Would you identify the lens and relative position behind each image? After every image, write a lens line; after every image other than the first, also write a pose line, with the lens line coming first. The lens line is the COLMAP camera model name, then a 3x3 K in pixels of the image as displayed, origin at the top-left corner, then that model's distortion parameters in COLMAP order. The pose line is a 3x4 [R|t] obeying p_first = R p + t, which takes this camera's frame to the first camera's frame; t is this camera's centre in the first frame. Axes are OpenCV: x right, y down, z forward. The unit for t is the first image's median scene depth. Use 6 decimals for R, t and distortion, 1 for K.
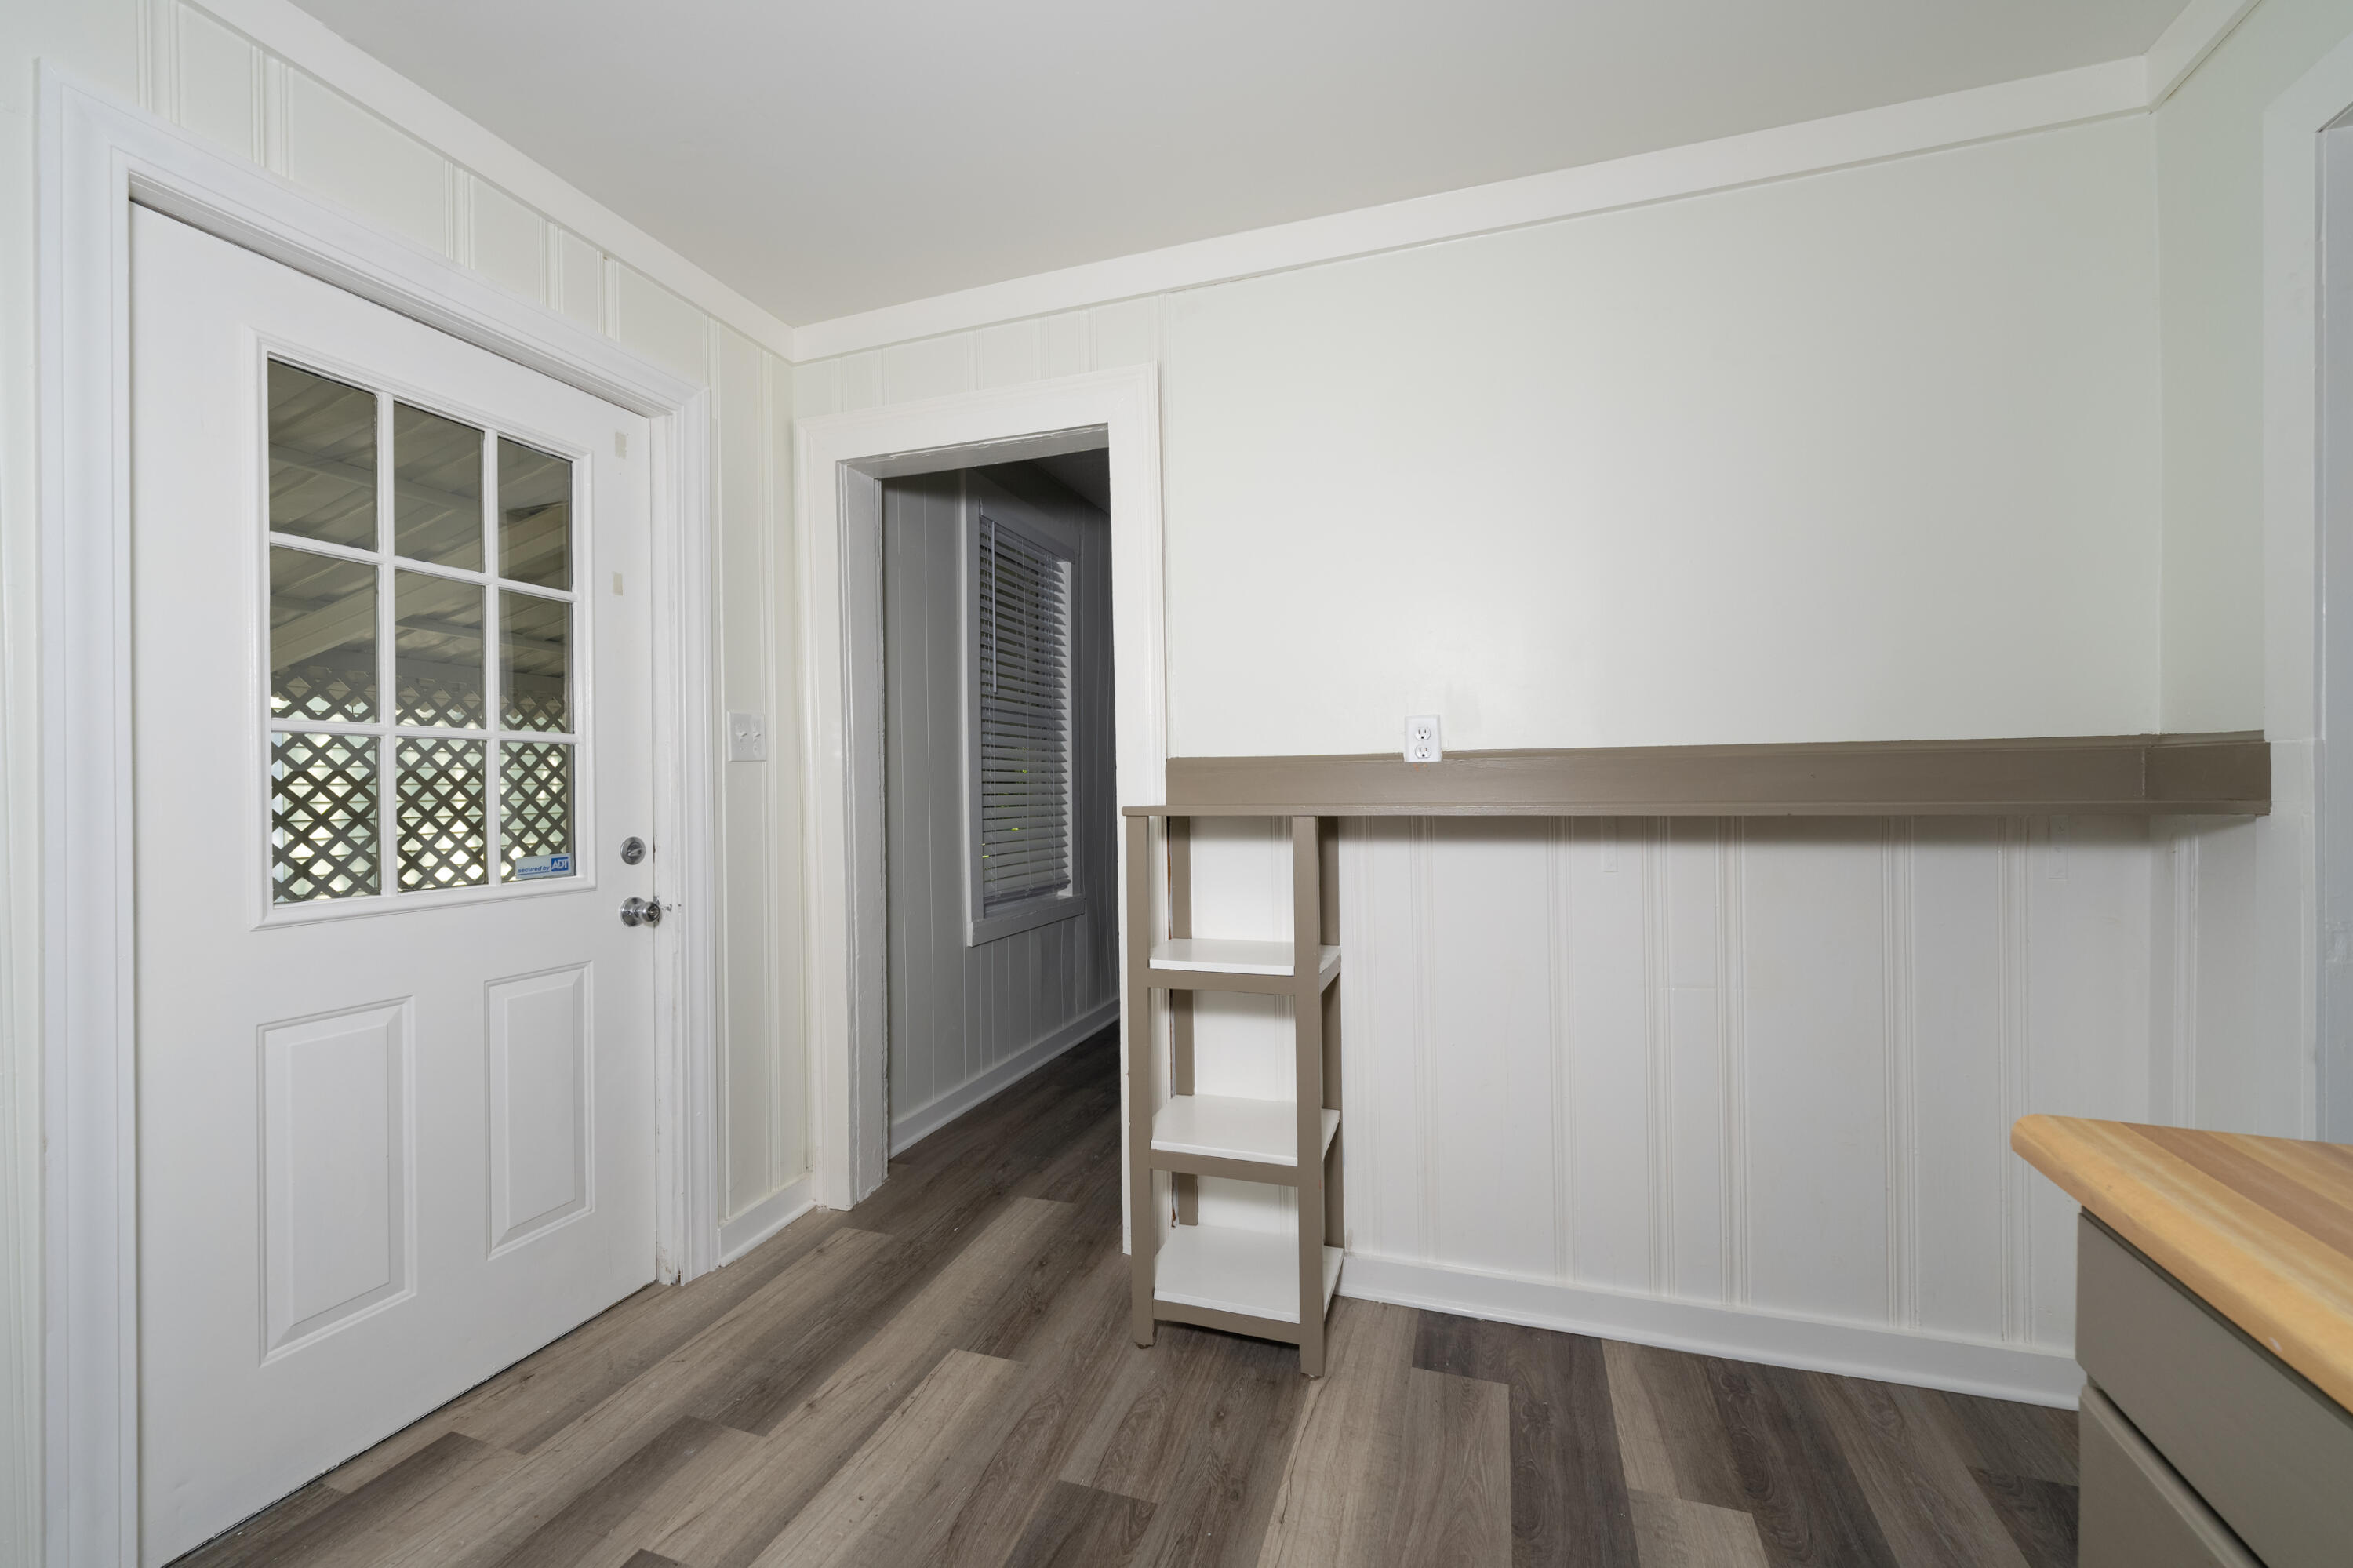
lens RADIAL K [[949.0, 0, 1209.2], [0, 949.0, 778.6], [0, 0, 1]] dist [-0.001143, -0.000194]
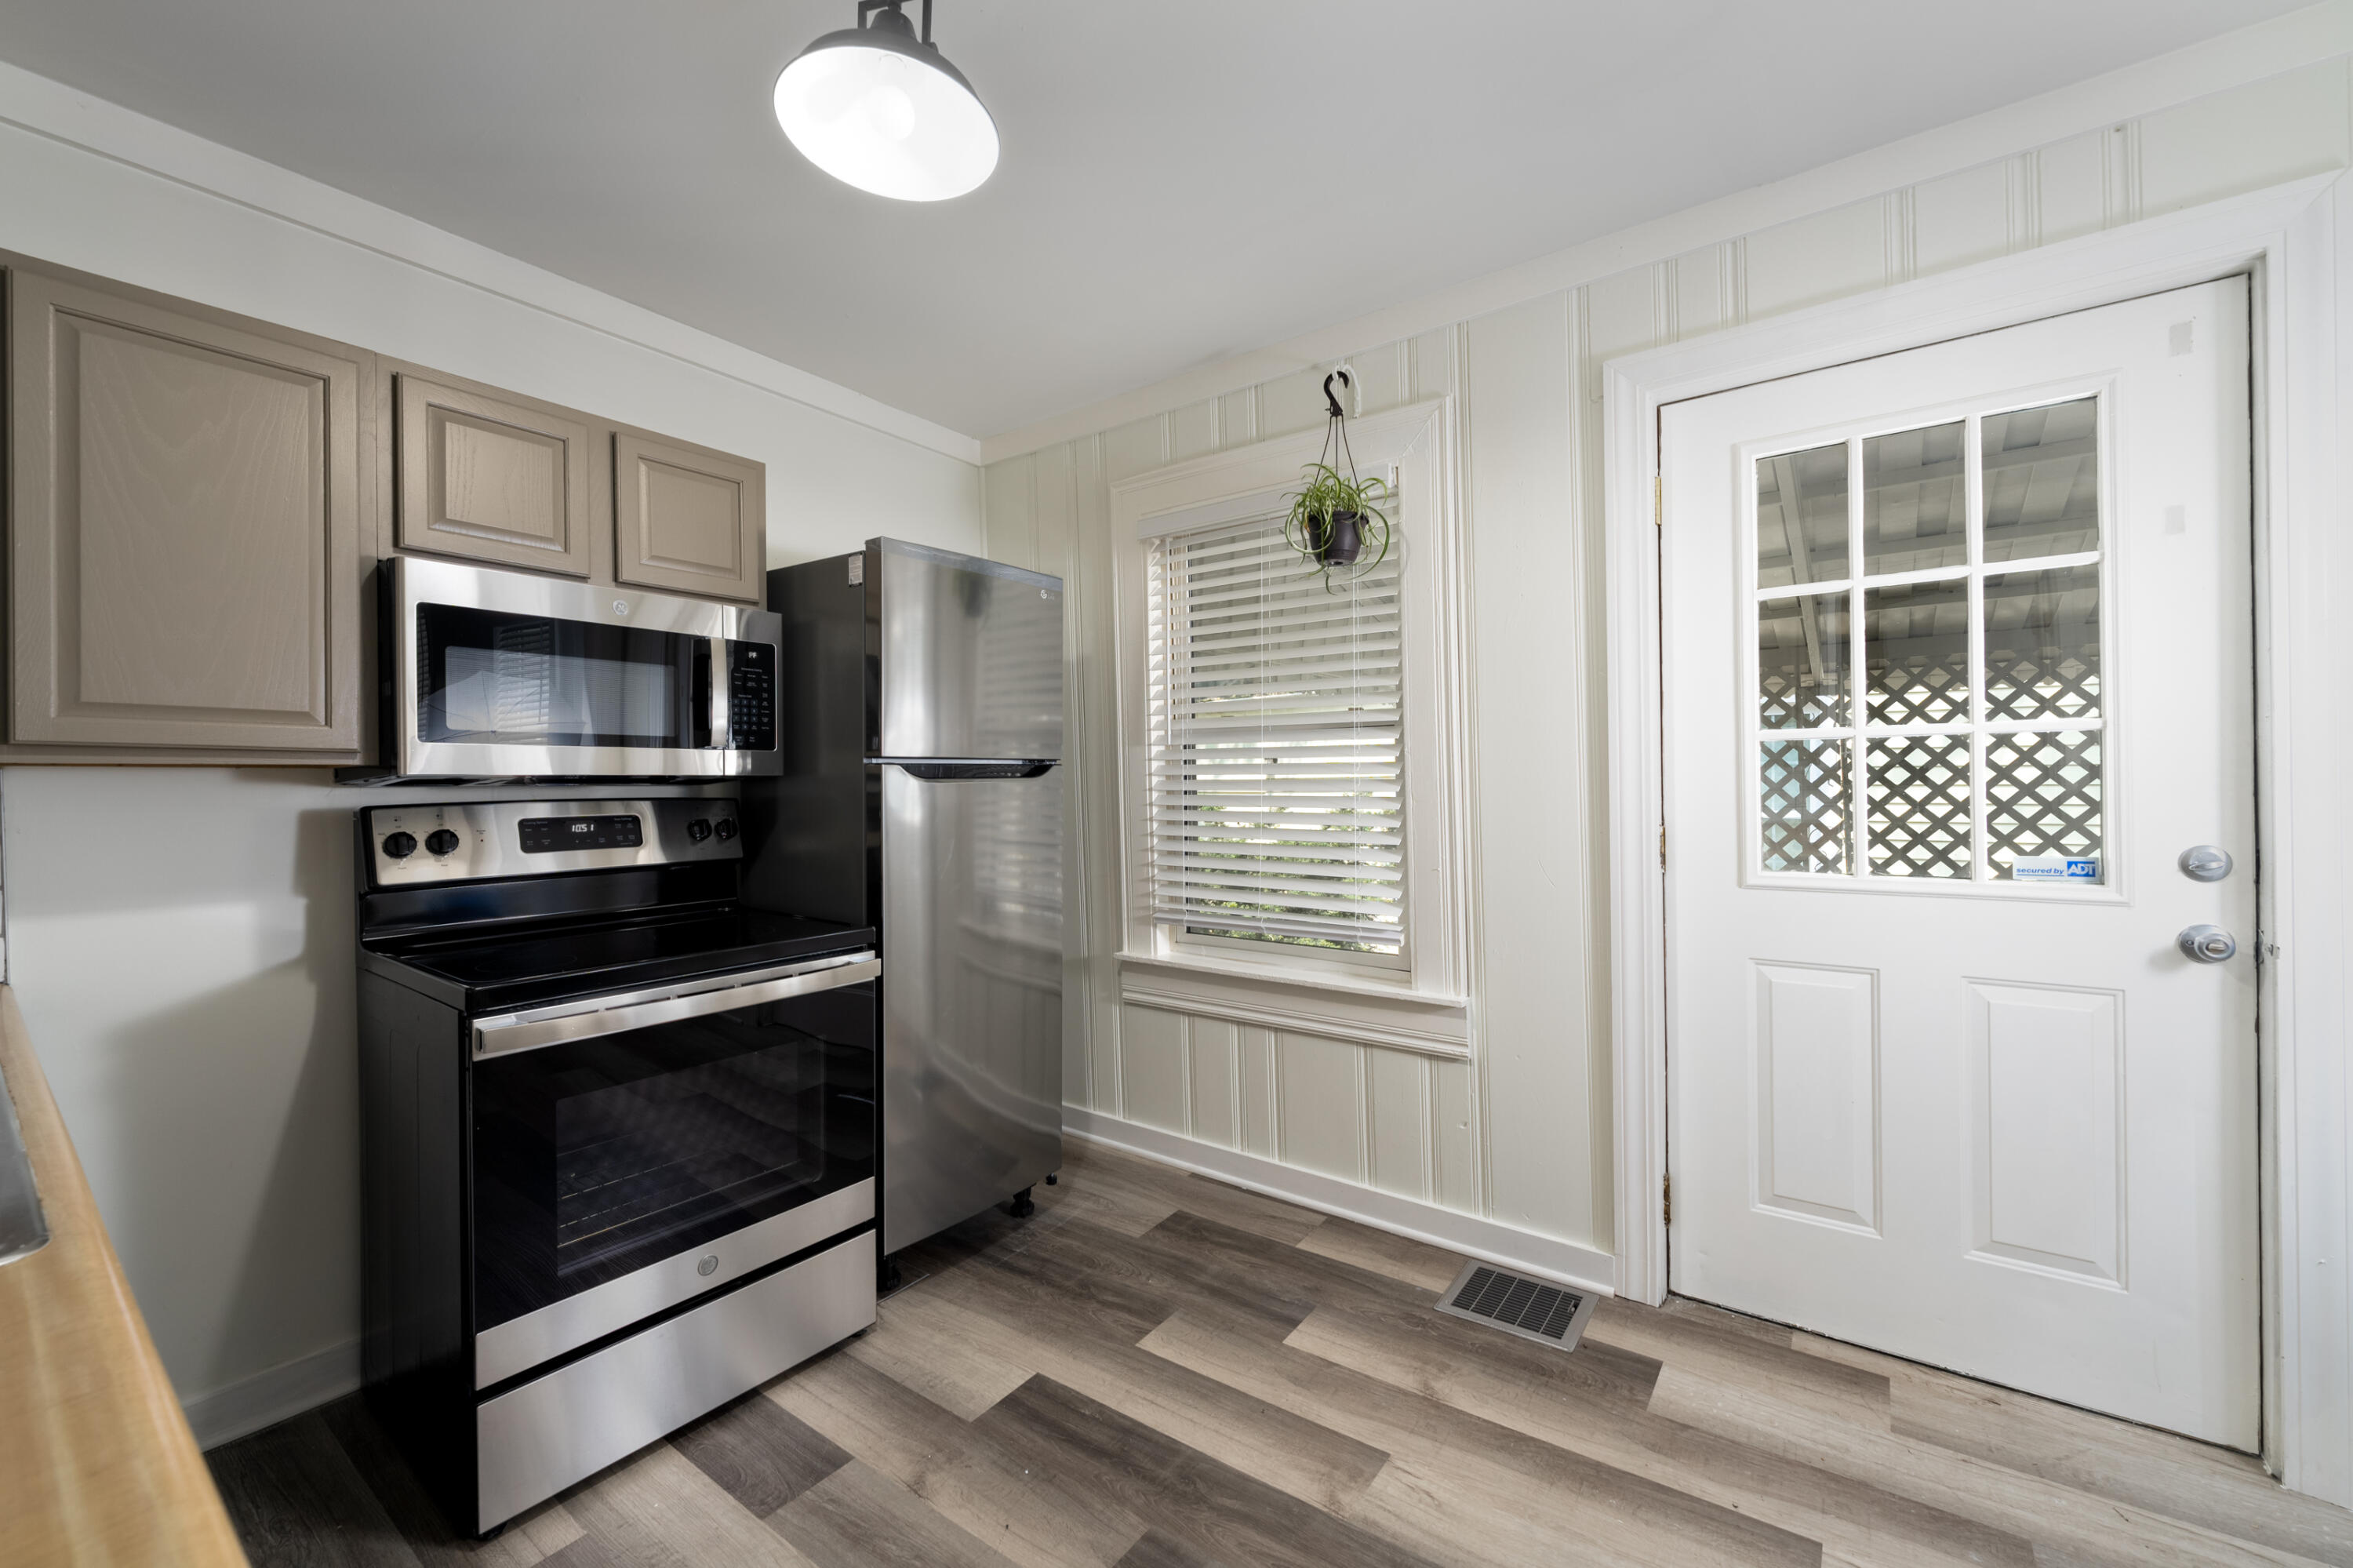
lens RADIAL K [[949.0, 0, 1209.2], [0, 949.0, 778.6], [0, 0, 1]] dist [-0.001143, -0.000194]
pose [[-0.292547, -0.007314, -0.956223, 0.450021], [0.000916, 0.999968, -0.007928, 0.011965], [0.956251, -0.003195, -0.292531, 0.555596]]
